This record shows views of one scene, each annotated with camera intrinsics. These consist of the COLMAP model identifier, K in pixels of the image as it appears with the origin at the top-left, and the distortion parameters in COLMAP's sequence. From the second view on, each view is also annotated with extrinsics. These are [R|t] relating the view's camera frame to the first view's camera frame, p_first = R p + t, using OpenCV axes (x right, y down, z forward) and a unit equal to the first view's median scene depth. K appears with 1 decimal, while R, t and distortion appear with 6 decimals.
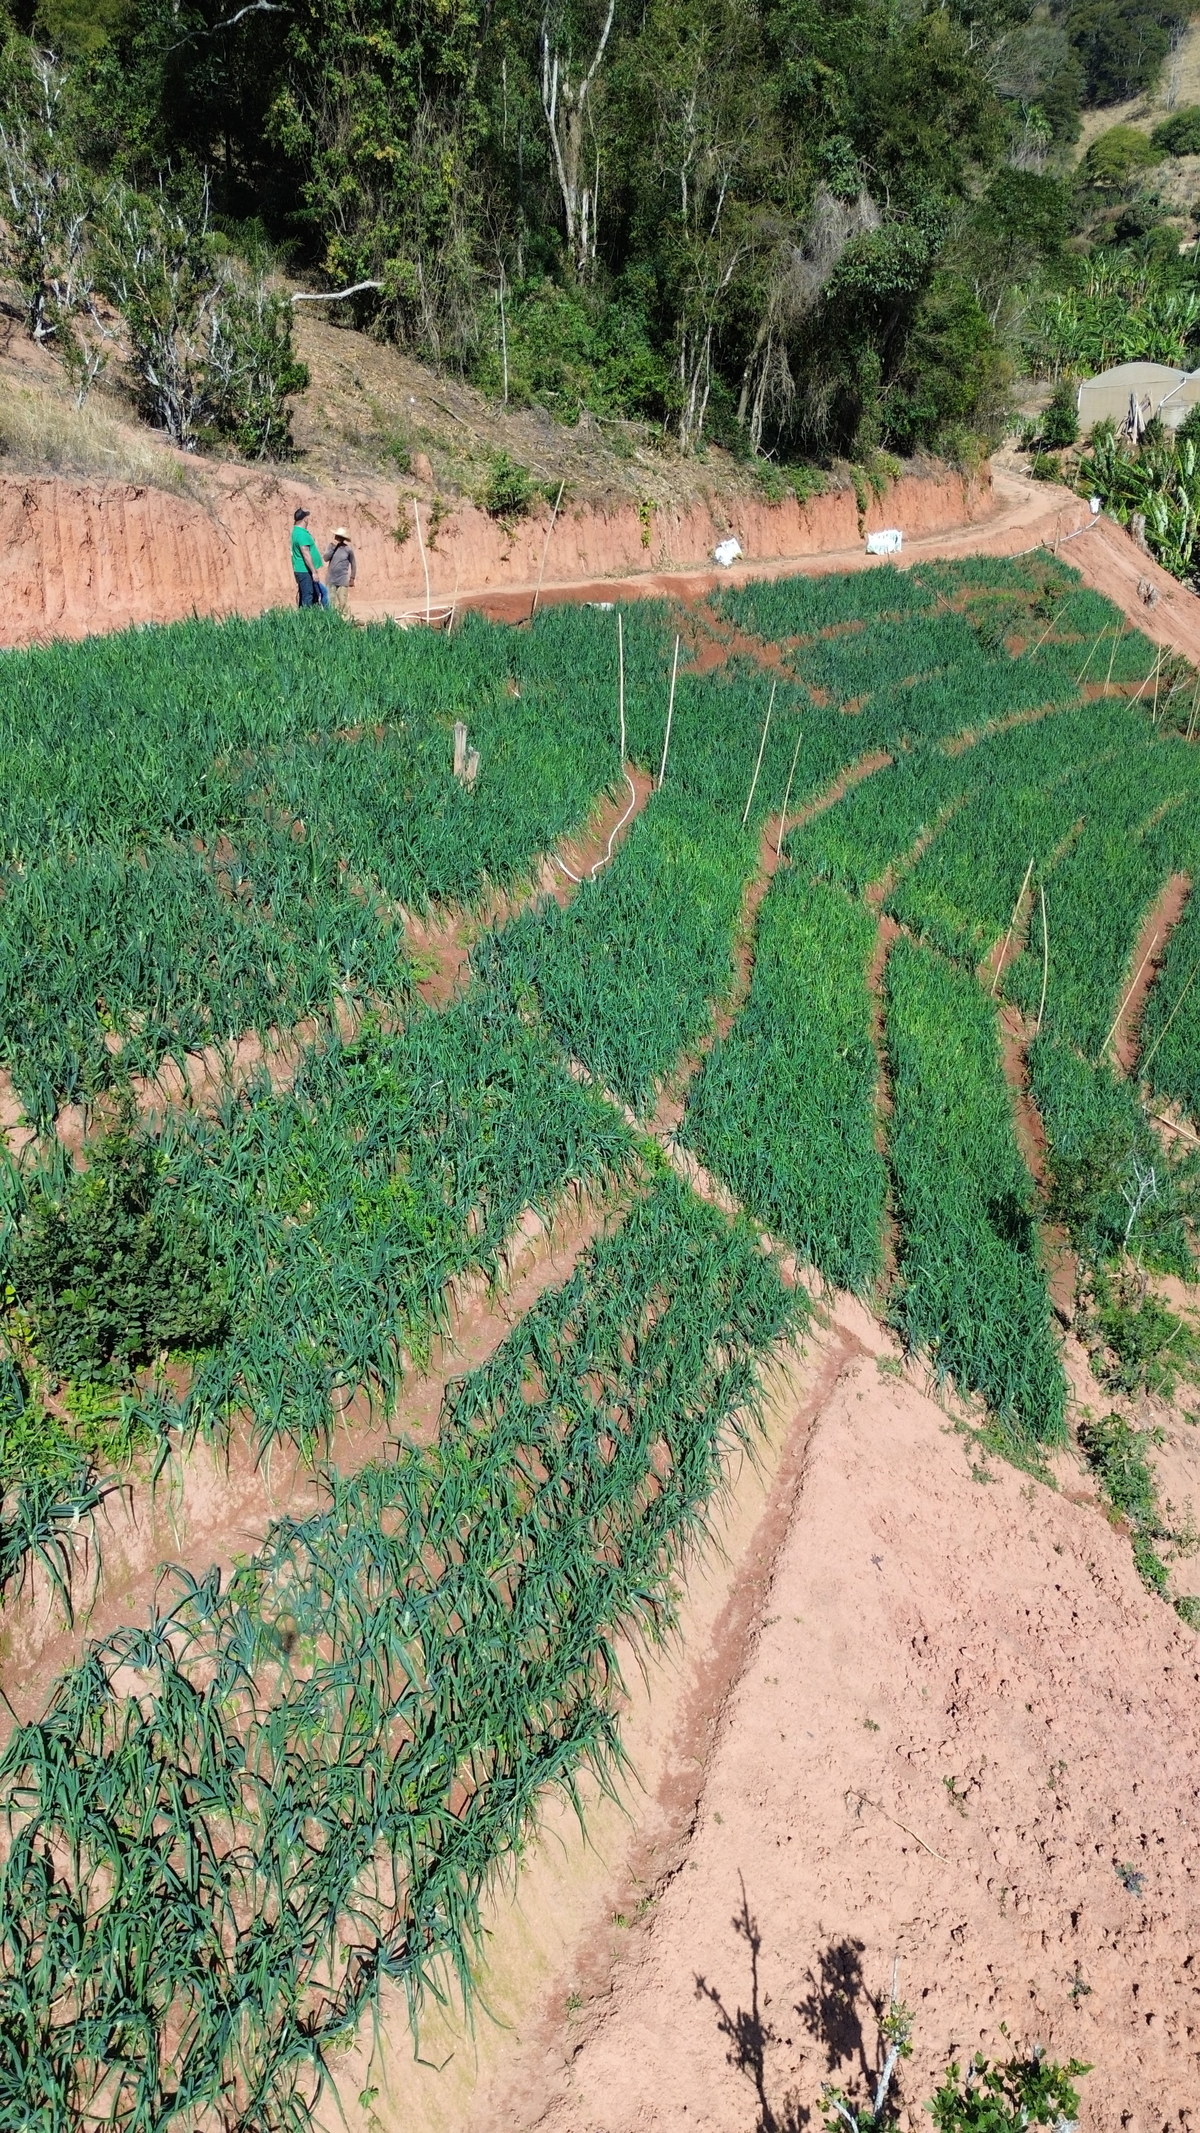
lens RADIAL K [[1504.1, 0, 596.2], [0, 1504.1, 1055.6], [0, 0, 1]] dist [0.074250, -0.072911]
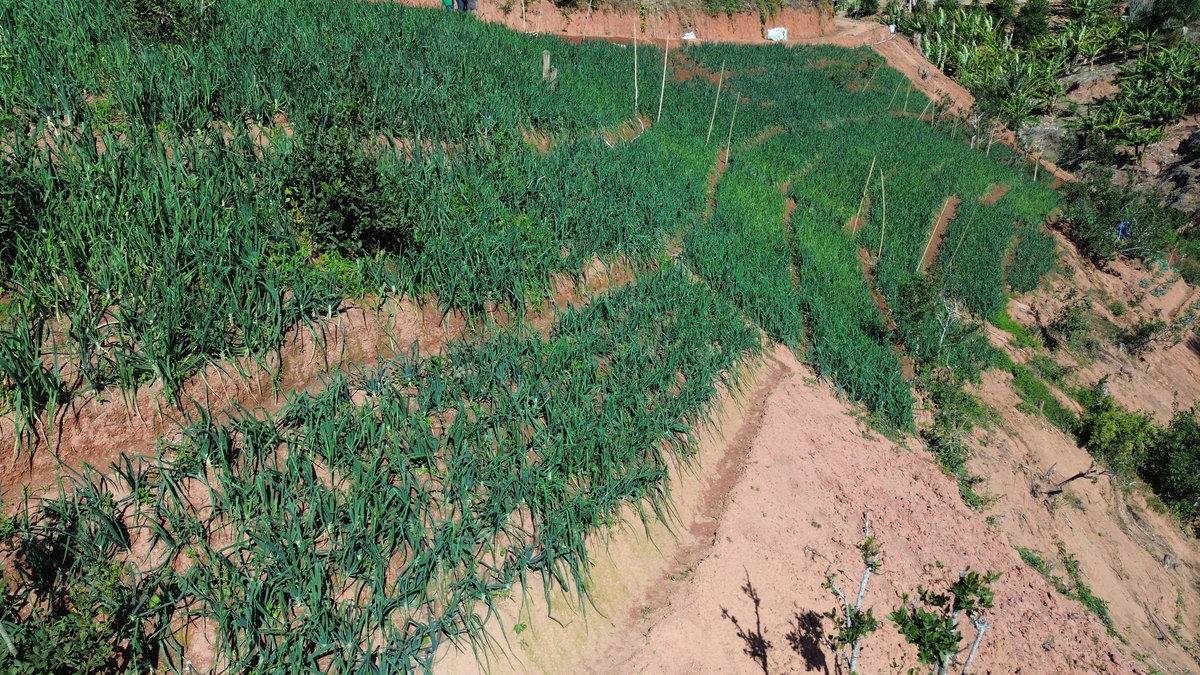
lens RADIAL K [[846.2, 0, 607.9], [0, 846.2, 336.4], [0, 0, 1]] dist [0.074250, -0.072911]
pose [[0.999993, -0.003583, -0.001207, -0.020290], [0.003527, 0.999033, -0.043820, 0.147623], [0.001363, 0.043816, 0.999039, 0.045759]]
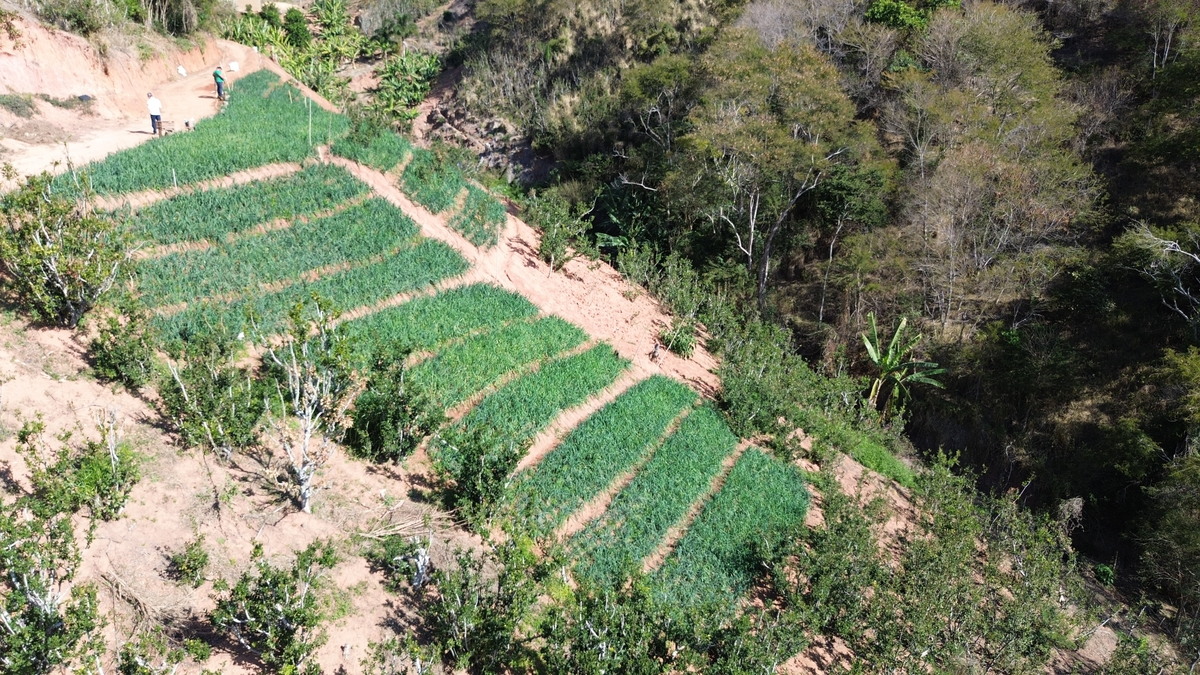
lens RADIAL K [[846.2, 0, 607.9], [0, 846.2, 336.4], [0, 0, 1]] dist [0.074250, -0.072911]
pose [[0.662342, -0.248147, 0.706913, -1.531810], [0.252626, 0.962269, 0.101086, 0.407368], [-0.705325, 0.111631, 0.700039, -1.418048]]
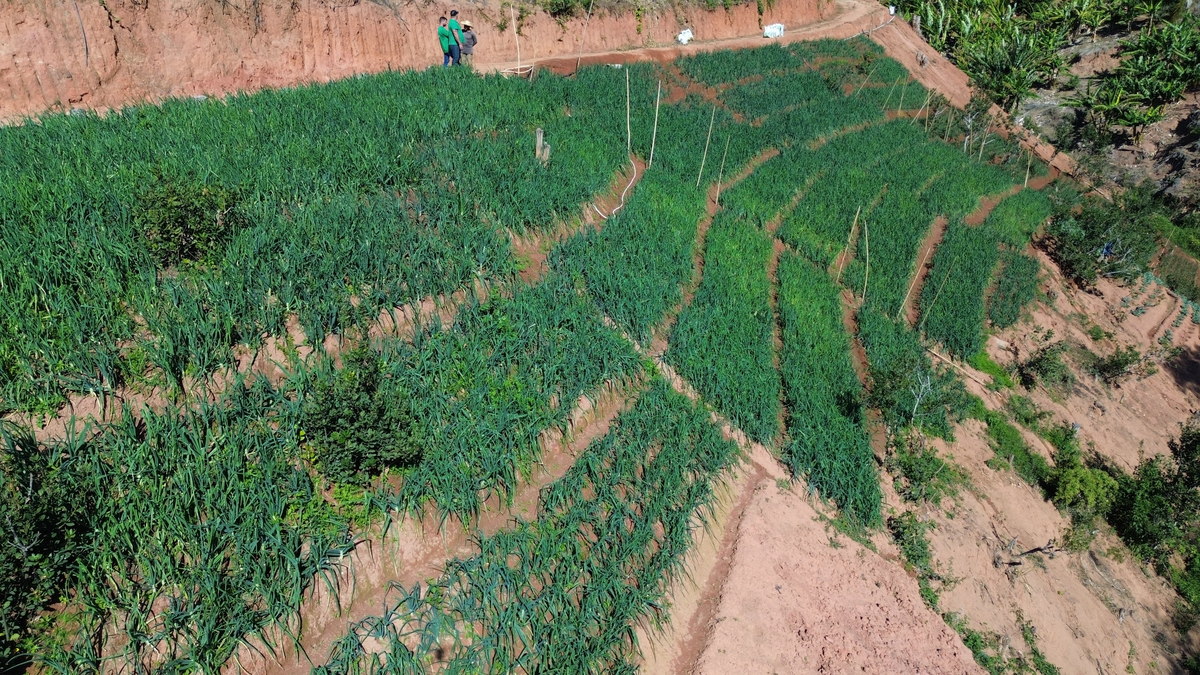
lens RADIAL K [[846.2, 0, 607.9], [0, 846.2, 336.4], [0, 0, 1]] dist [0.074250, -0.072911]
pose [[0.999991, -0.003869, -0.001603, -0.008778], [0.003889, 0.999907, 0.013053, 0.011821], [0.001553, -0.013059, 0.999914, -0.005459]]
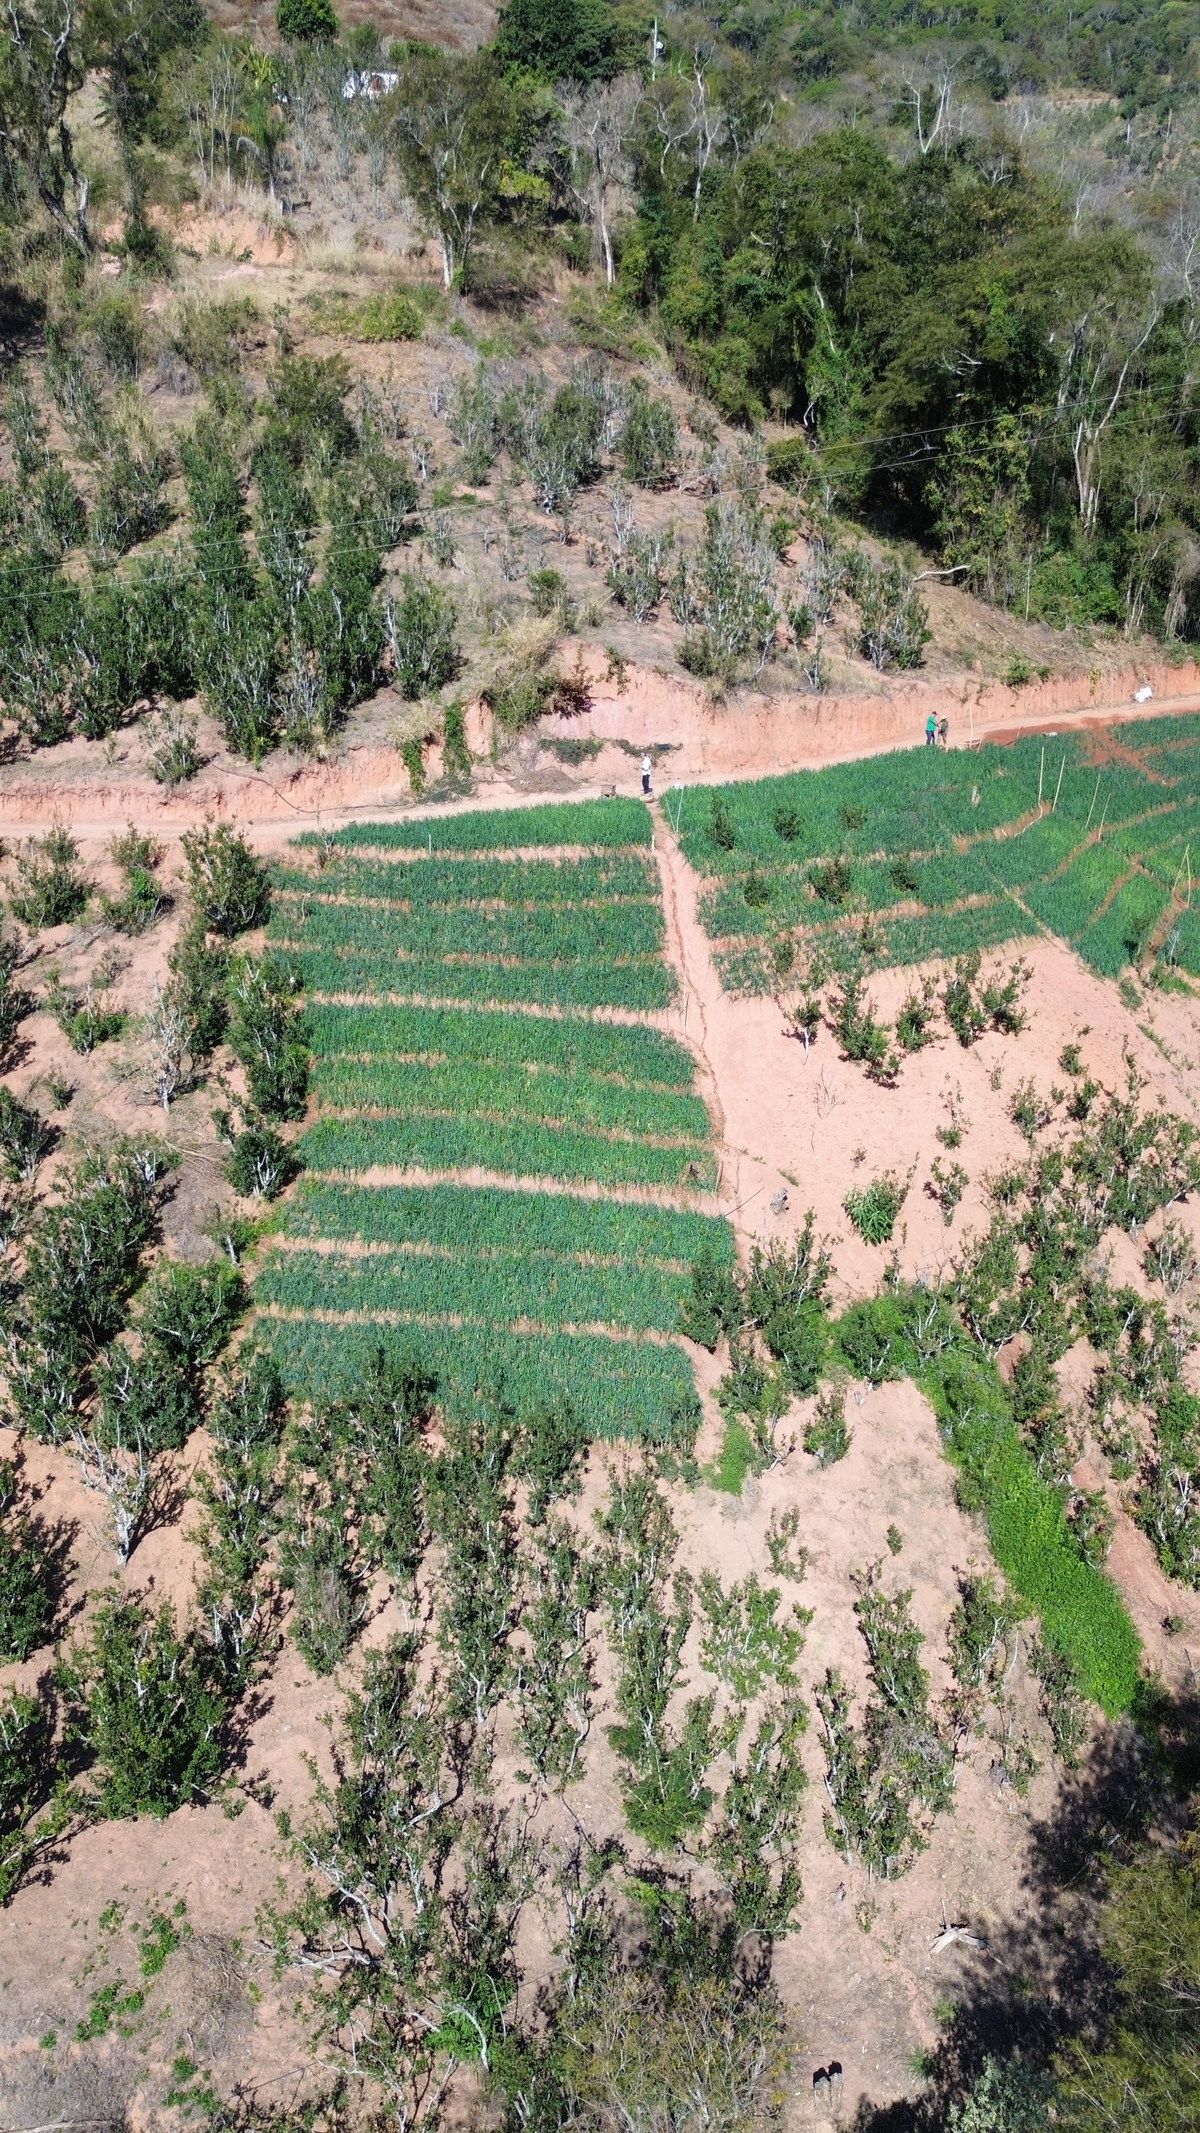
lens RADIAL K [[1501.8, 0, 600.4], [0, 1501.8, 1054.6], [0, 0, 1]] dist [0.153492, -0.384777]
pose [[0.941005, 0.102936, -0.322357, 0.272125], [-0.111284, 0.993760, -0.007525, 0.483702], [0.319571, 0.042954, 0.946588, -2.405690]]
